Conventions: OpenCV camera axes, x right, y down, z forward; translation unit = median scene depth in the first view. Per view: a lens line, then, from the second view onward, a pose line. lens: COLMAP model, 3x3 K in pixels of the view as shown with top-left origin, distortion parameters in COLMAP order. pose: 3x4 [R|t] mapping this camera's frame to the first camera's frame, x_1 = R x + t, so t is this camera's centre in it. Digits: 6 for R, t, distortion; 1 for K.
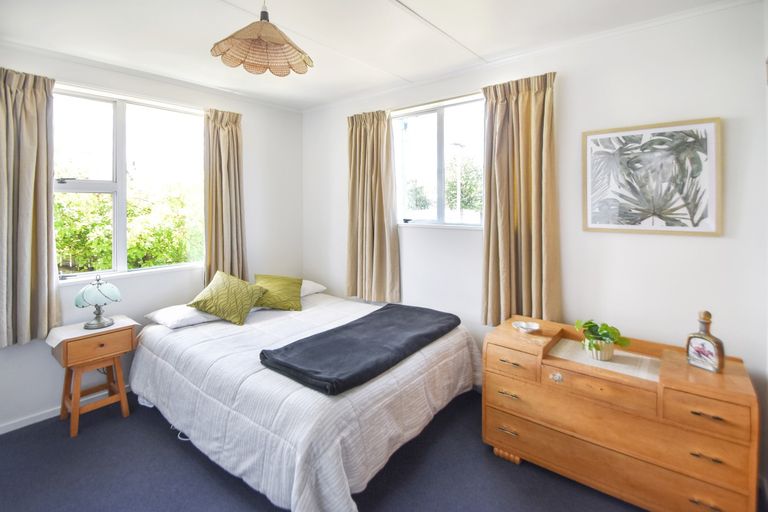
lens RADIAL K [[373.8, 0, 384.0], [0, 373.8, 256.0], [0, 0, 1]] dist [0.001302, 0.000362]
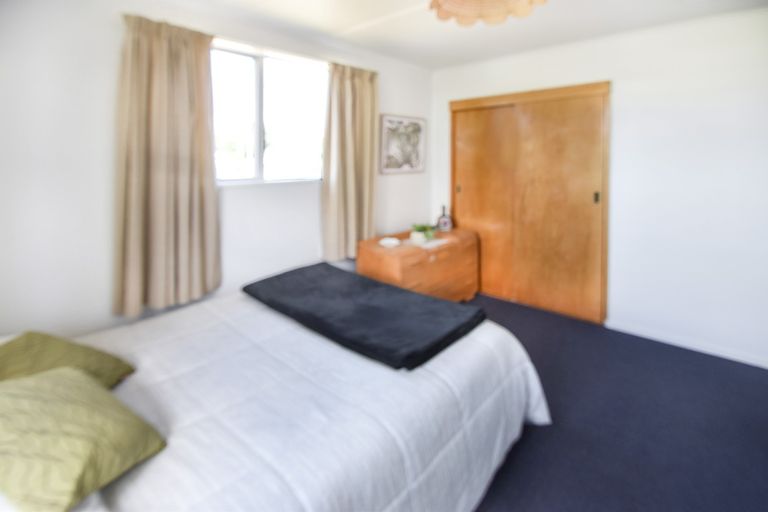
lens RADIAL K [[373.8, 0, 384.0], [0, 373.8, 256.0], [0, 0, 1]] dist [0.001302, 0.000362]
pose [[0.023536, -0.262336, 0.964690, -1.269262], [0.147955, 0.955245, 0.256158, -0.152820], [-0.988714, 0.136701, 0.061296, 0.989453]]
